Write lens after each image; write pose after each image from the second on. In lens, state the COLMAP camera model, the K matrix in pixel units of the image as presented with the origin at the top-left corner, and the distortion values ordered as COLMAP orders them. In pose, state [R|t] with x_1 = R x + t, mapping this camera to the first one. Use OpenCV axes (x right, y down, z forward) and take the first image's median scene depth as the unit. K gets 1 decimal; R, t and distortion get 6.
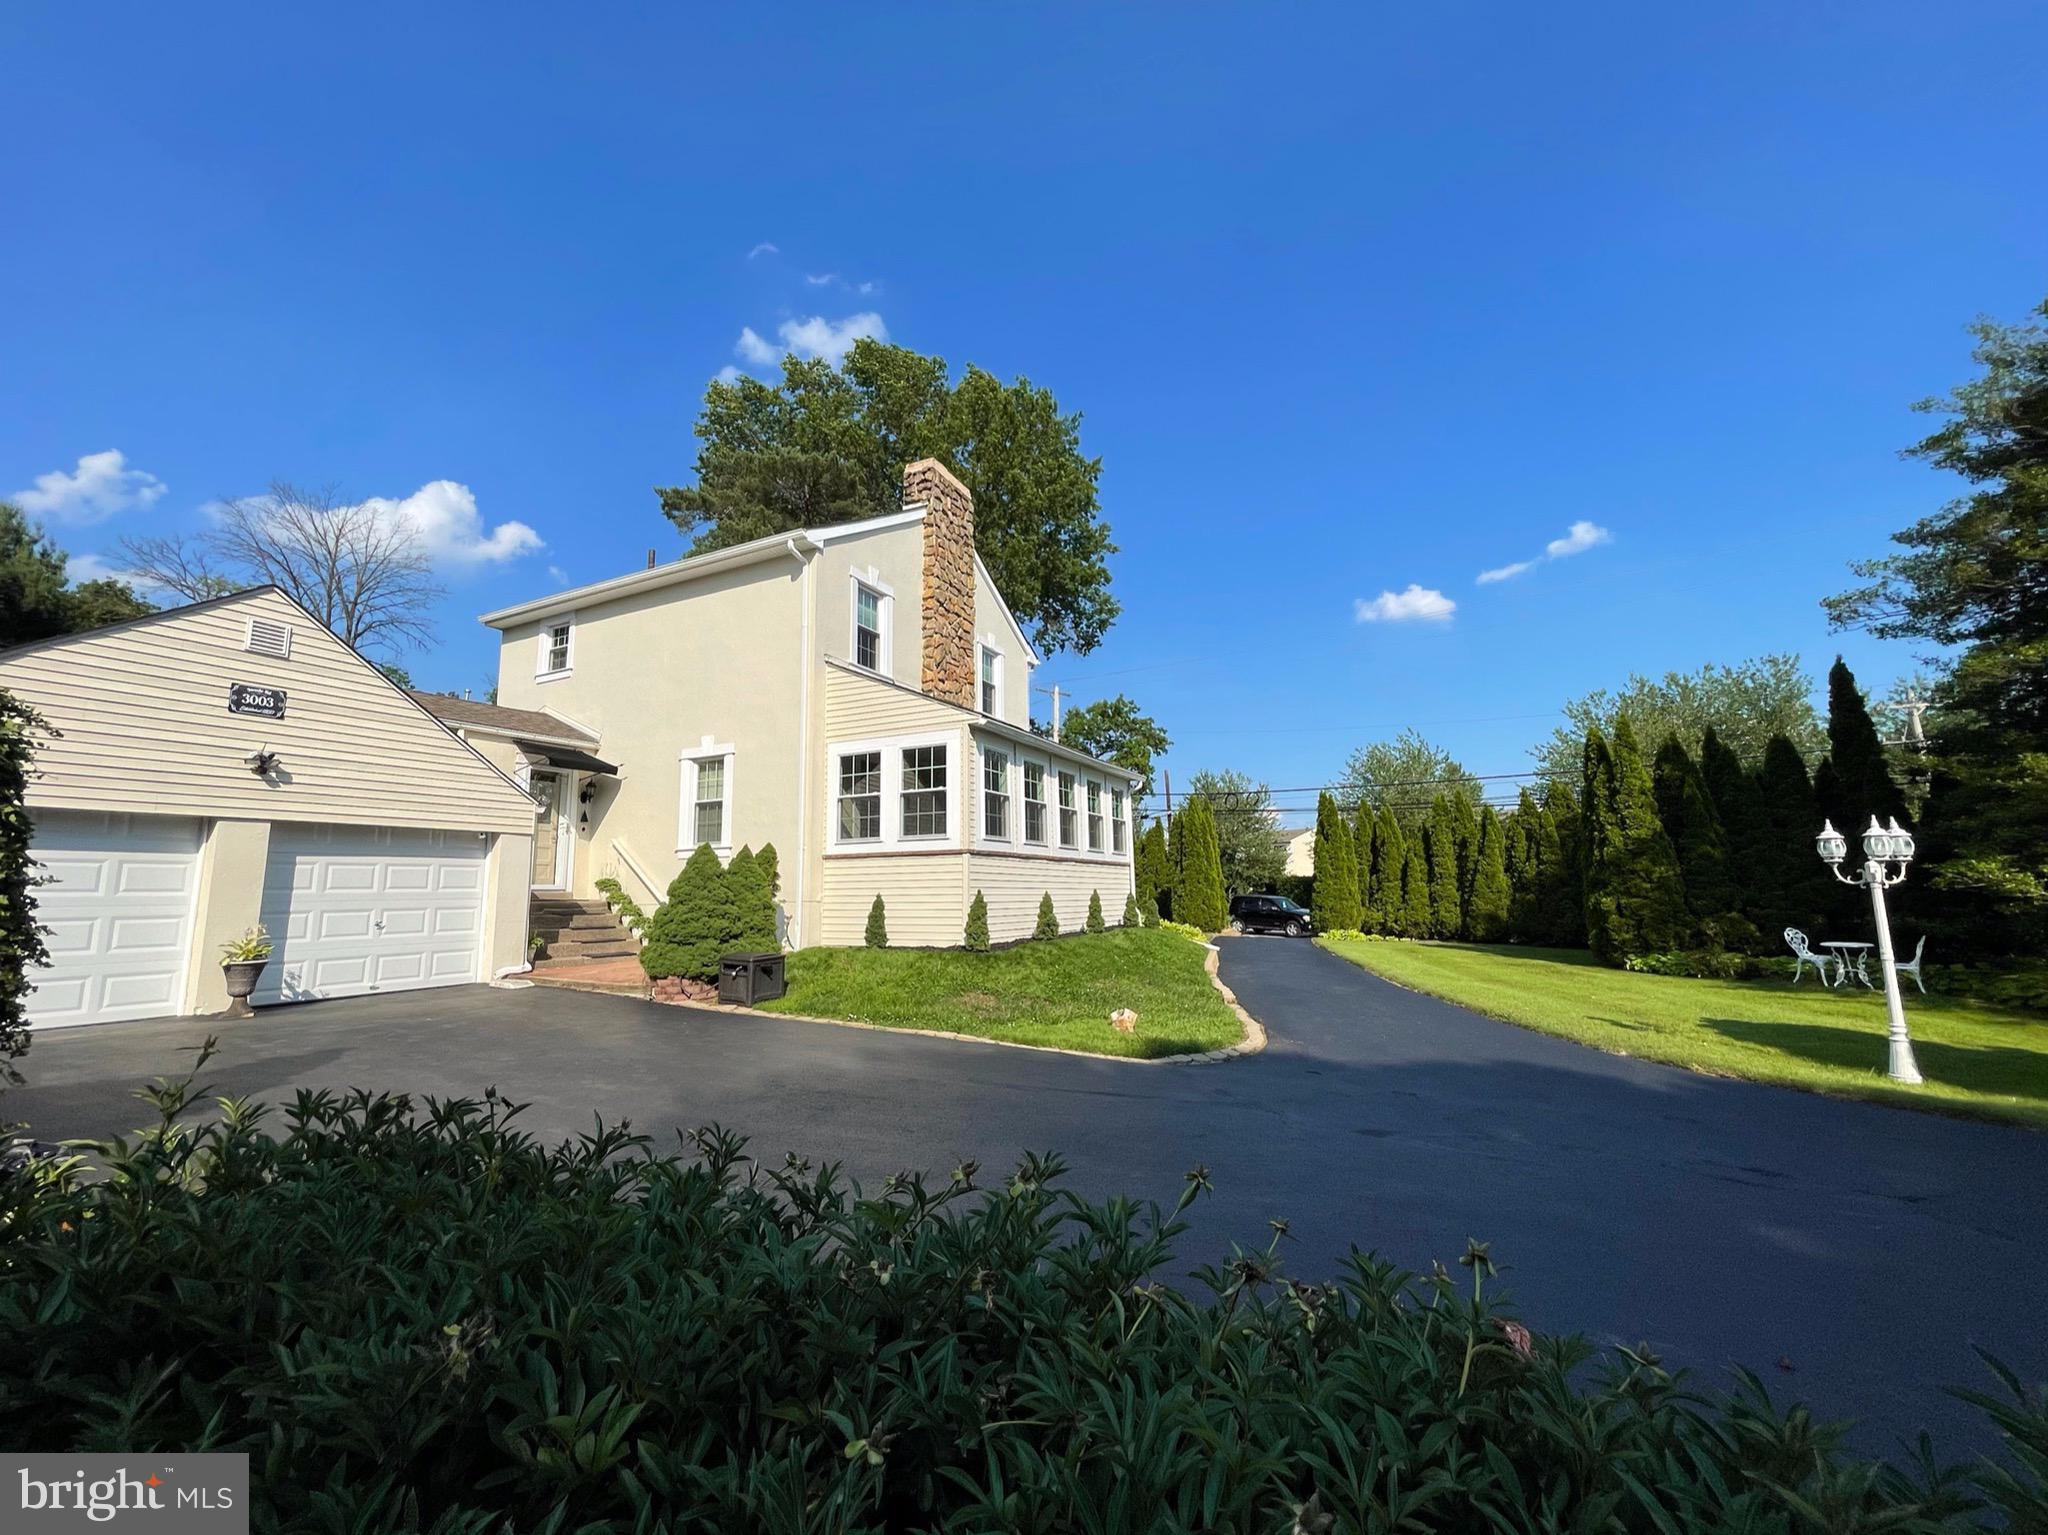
lens RADIAL K [[823.5, 0, 1016.3], [0, 823.5, 771.0], [0, 0, 1]] dist [-0.009415, 0.000201]
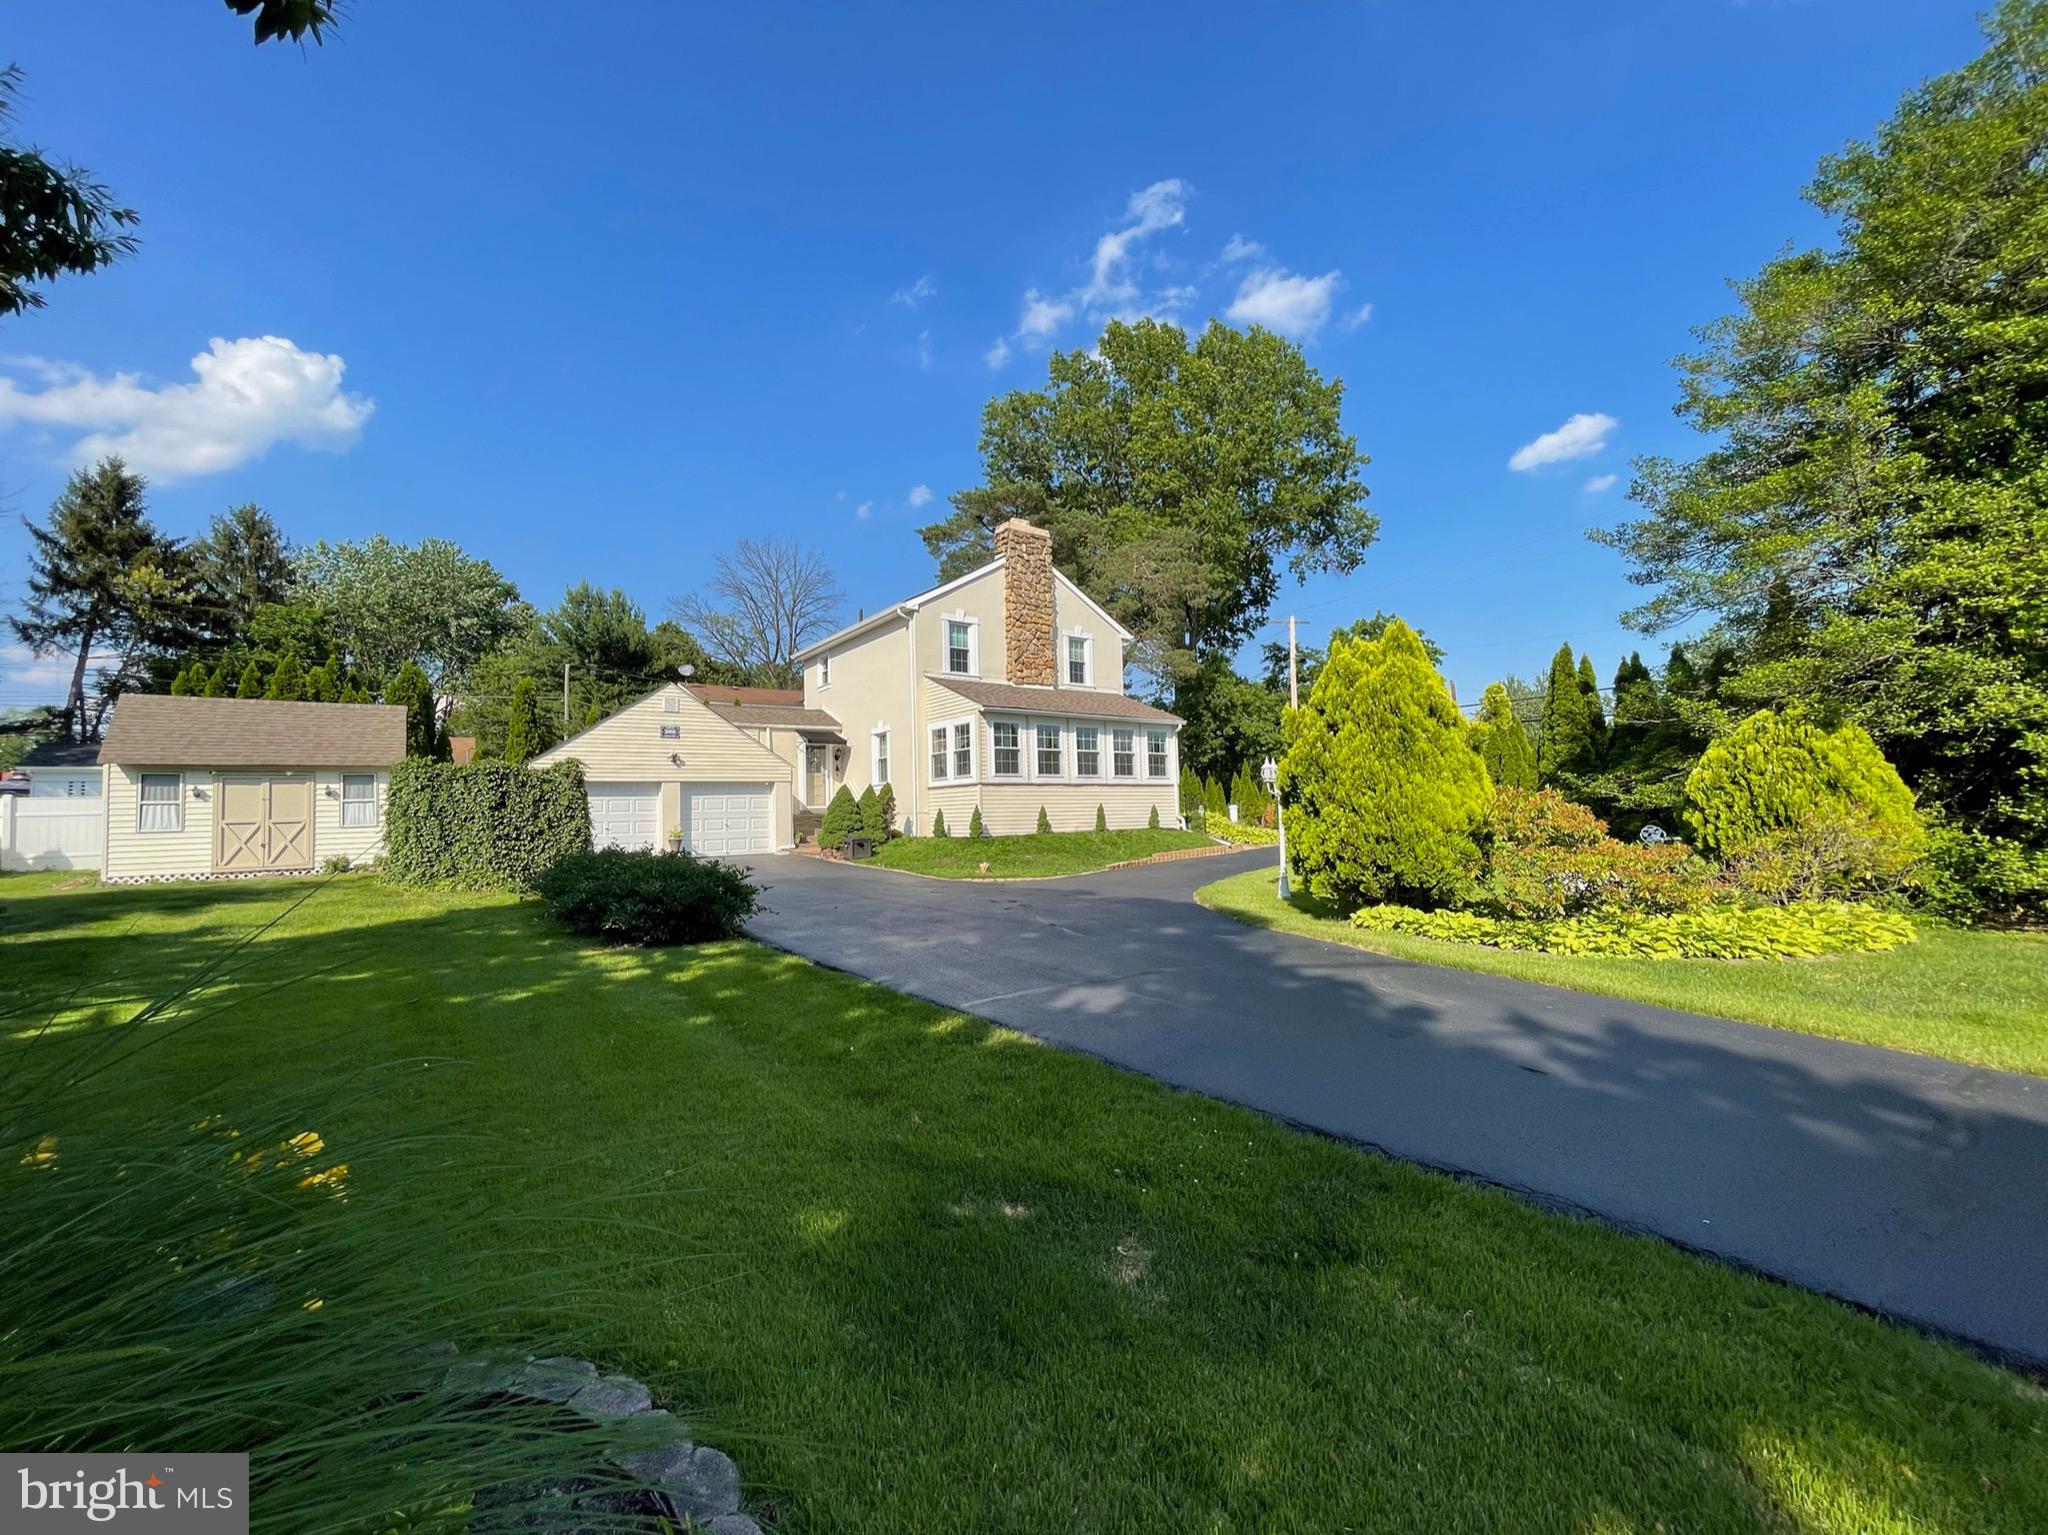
lens RADIAL K [[838.1, 0, 1016.1], [0, 838.1, 757.6], [0, 0, 1]] dist [0.001825, 0.000838]
pose [[0.881001, -0.040621, -0.471368, 0.749163], [0.080665, 0.994616, 0.065053, -0.060438], [0.466188, -0.095335, 0.879534, -0.464440]]
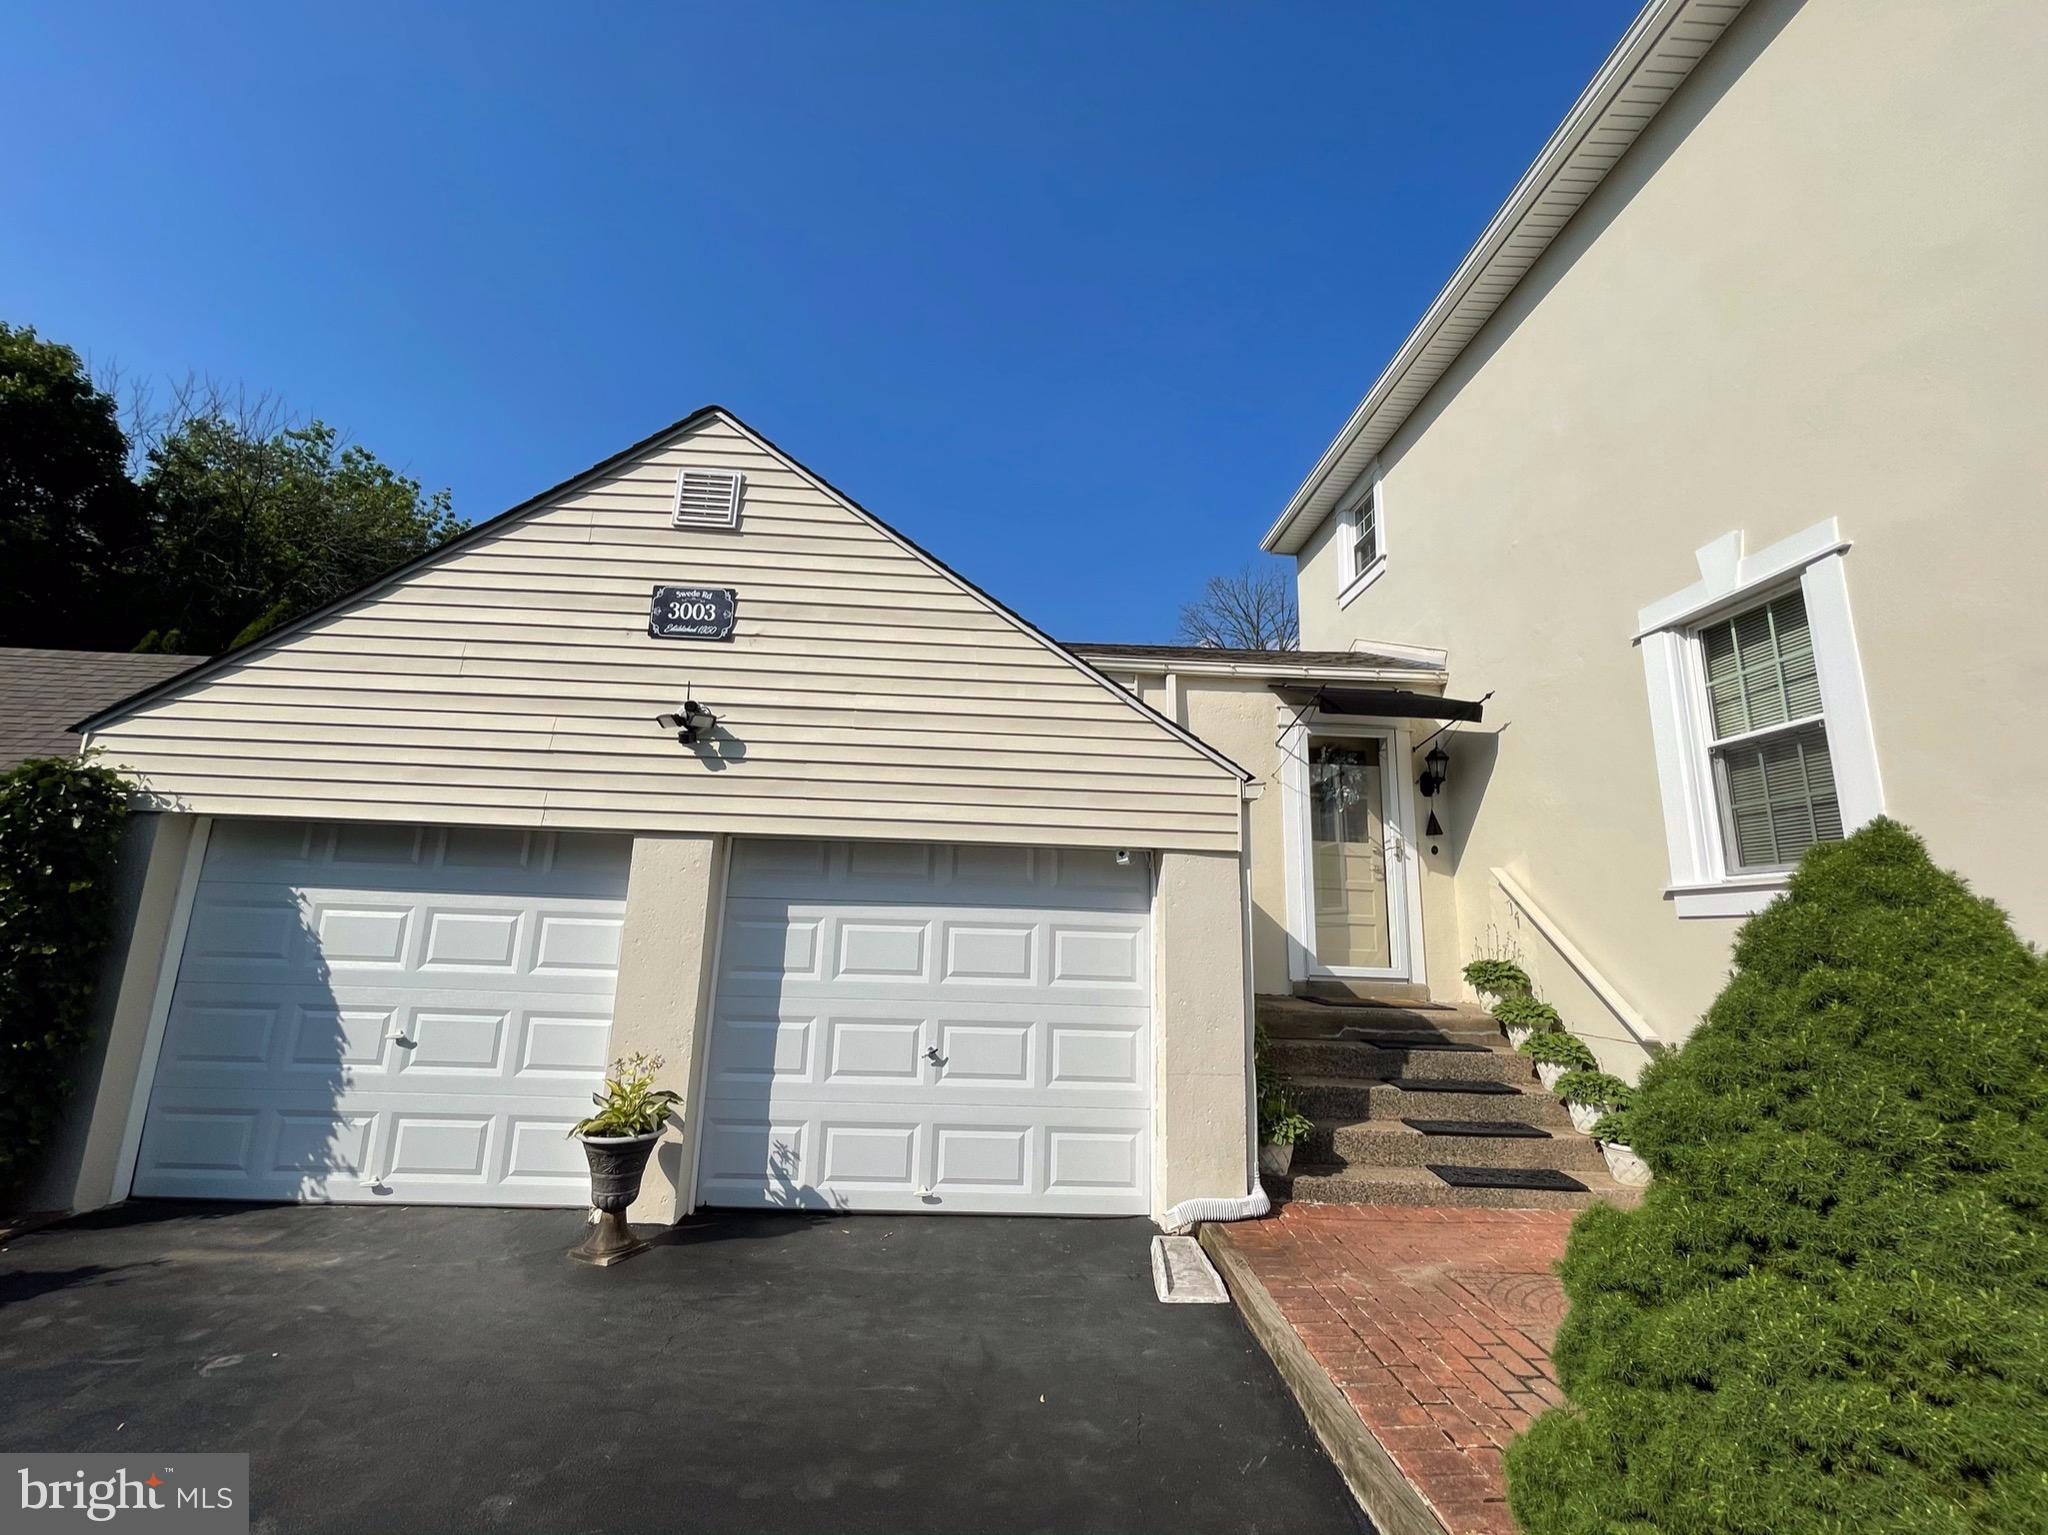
lens RADIAL K [[813.7, 0, 1024.5], [0, 813.7, 766.0], [0, 0, 1]] dist [0.001748, 0.000350]
pose [[0.487005, -0.142248, -0.861737, -0.253514], [0.084613, 0.989691, -0.115552, 0.063233], [0.869291, -0.016640, 0.494021, 0.621922]]
